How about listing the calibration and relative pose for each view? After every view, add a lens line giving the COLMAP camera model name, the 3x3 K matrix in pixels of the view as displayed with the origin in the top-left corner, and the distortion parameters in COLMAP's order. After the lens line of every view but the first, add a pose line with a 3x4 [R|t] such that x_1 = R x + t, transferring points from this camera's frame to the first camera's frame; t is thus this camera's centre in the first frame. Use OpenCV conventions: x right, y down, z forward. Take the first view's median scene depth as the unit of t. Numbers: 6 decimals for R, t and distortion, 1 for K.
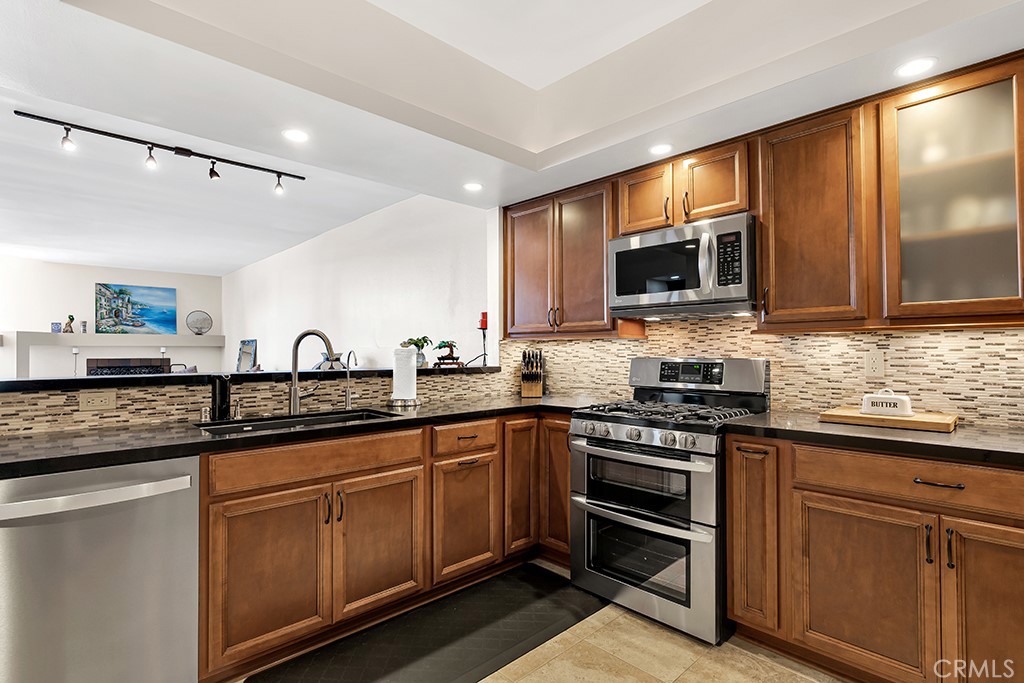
lens RADIAL K [[500.1, 0, 517.0], [0, 500.1, 339.2], [0, 0, 1]] dist [-0.003941, -0.001357]
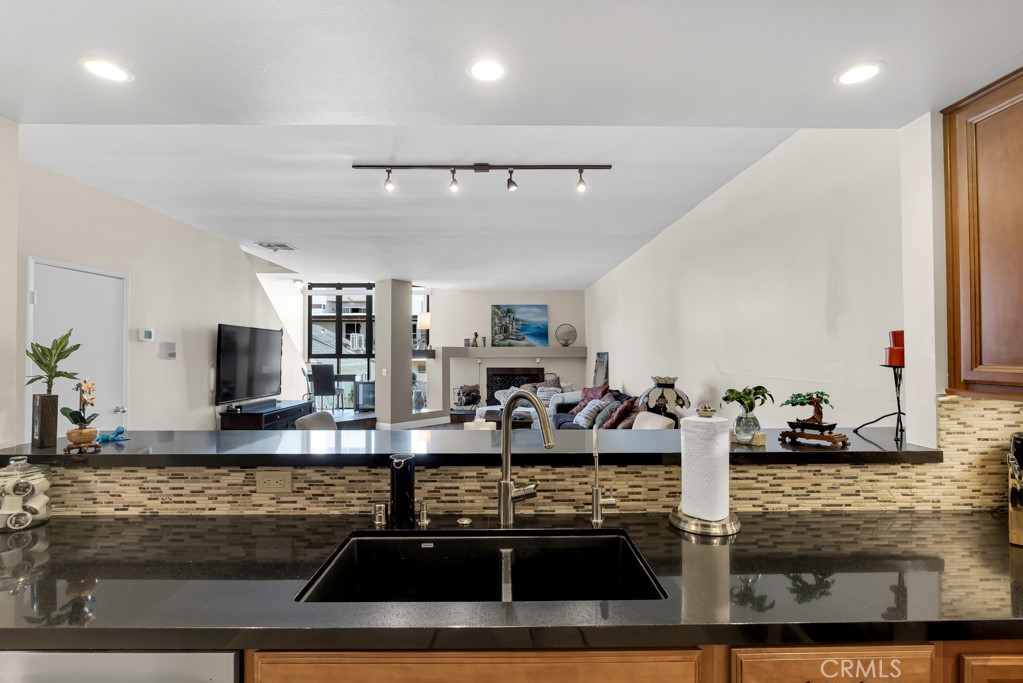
lens RADIAL K [[484.0, 0, 511.5], [0, 484.0, 341.5], [0, 0, 1]] dist [-0.012128, 0.000891]
pose [[0.728827, -0.010565, -0.684617, -0.017743], [0.015084, 0.999886, 0.000628, -0.054403], [0.684532, -0.010785, 0.728903, 0.398650]]
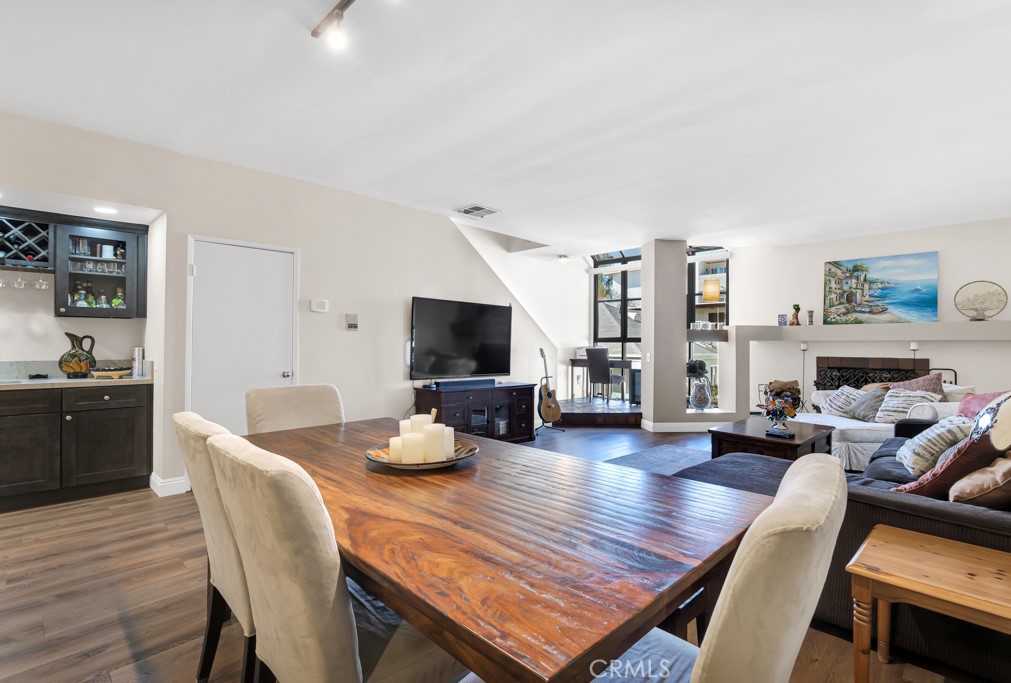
lens RADIAL K [[490.4, 0, 505.5], [0, 490.4, 341.5], [0, 0, 1]] dist [-0.002860, 0.000133]
pose [[0.040991, -0.001633, -0.999158, -0.184884], [0.018964, 0.999820, -0.000856, 0.013024], [0.998980, -0.018913, 0.041015, 1.024090]]
